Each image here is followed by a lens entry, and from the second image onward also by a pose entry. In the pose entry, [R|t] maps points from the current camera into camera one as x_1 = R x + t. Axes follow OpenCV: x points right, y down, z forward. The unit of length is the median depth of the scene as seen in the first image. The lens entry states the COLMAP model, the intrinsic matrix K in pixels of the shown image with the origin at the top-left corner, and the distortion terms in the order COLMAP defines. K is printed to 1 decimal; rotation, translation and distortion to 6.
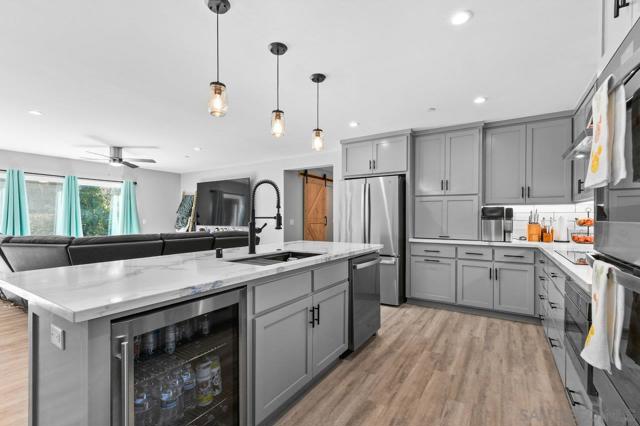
lens RADIAL K [[286.9, 0, 319.4], [0, 286.9, 218.2], [0, 0, 1]] dist [-0.001178, -0.000872]
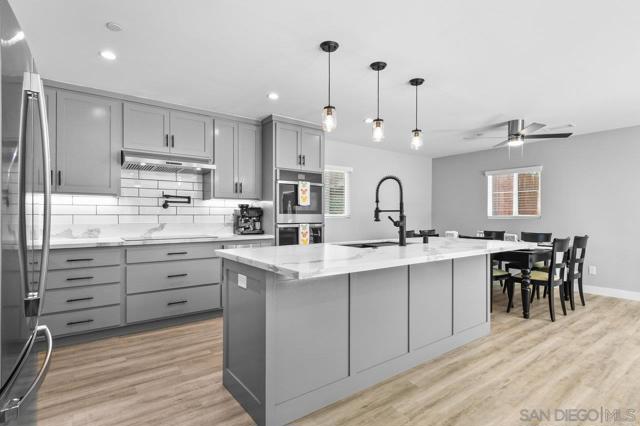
lens RADIAL K [[319.3, 0, 316.3], [0, 319.3, 215.8], [0, 0, 1]] dist [0.006447, -0.000040]
pose [[-0.933080, -0.002429, 0.359662, -0.243229], [-0.002308, 0.999997, 0.000765, 0.010237], [-0.359663, -0.000116, -0.933082, 1.476606]]
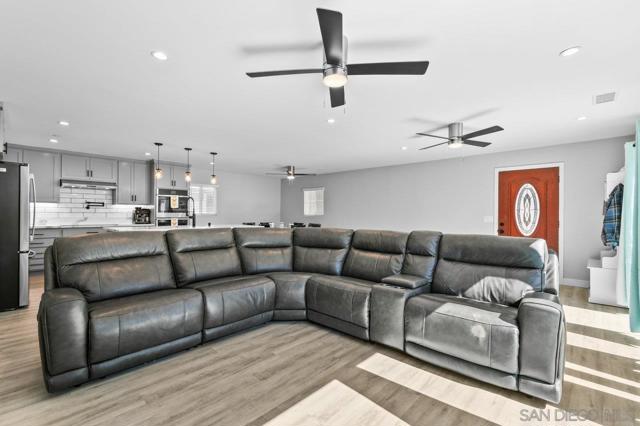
lens RADIAL K [[286.9, 0, 324.4], [0, 286.9, 214.6], [0, 0, 1]] dist [-0.001178, -0.000872]
pose [[-0.985605, -0.003183, 0.169035, -1.210424], [-0.004357, 0.999969, -0.006575, 0.027932], [-0.169009, -0.007217, -0.985588, 2.220207]]
